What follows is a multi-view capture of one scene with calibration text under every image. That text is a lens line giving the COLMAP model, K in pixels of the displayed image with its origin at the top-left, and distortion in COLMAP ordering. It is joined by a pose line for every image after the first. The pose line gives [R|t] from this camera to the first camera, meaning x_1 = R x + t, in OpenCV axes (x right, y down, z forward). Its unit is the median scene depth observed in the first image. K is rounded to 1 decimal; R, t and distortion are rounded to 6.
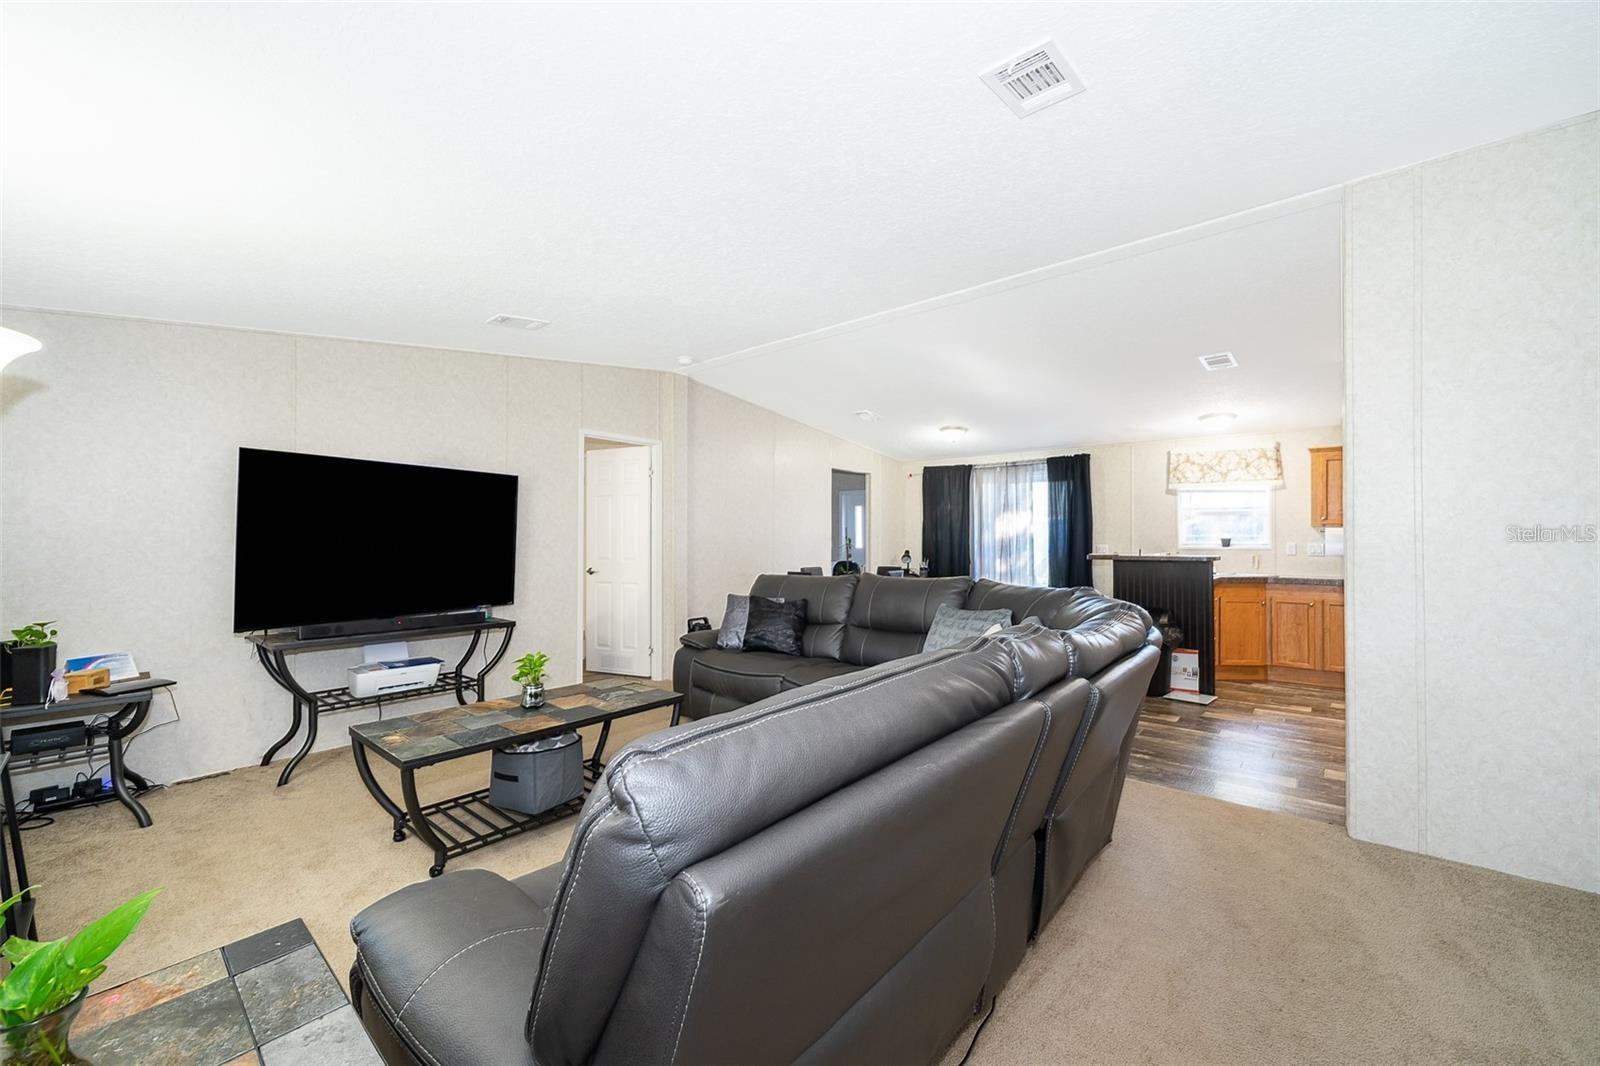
lens RADIAL K [[615.5, 0, 799.9], [0, 615.5, 536.2], [0, 0, 1]] dist [-0.000026, -0.000002]
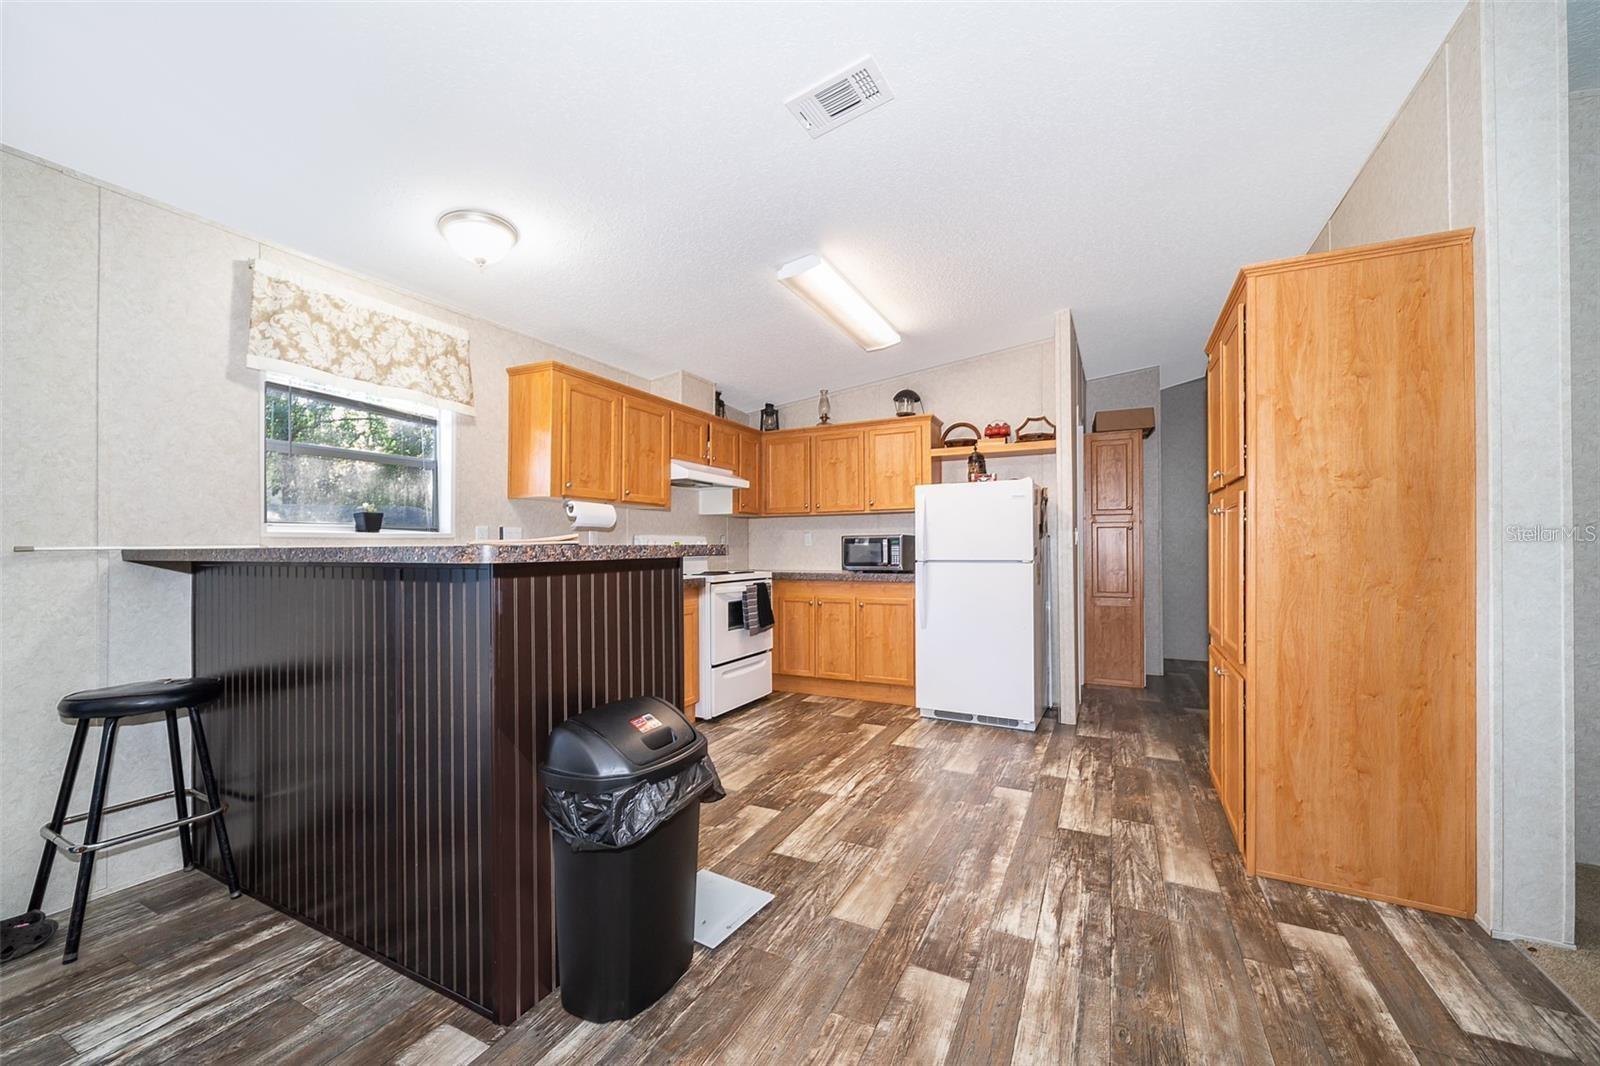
lens RADIAL K [[615.5, 0, 800.6], [0, 615.5, 541.2], [0, 0, 1]] dist [-0.000026, -0.000002]
pose [[-0.233715, 0.003664, 0.972298, 0.188903], [-0.007251, 0.999959, -0.005511, 0.024193], [-0.972278, -0.008338, -0.233679, 0.805932]]
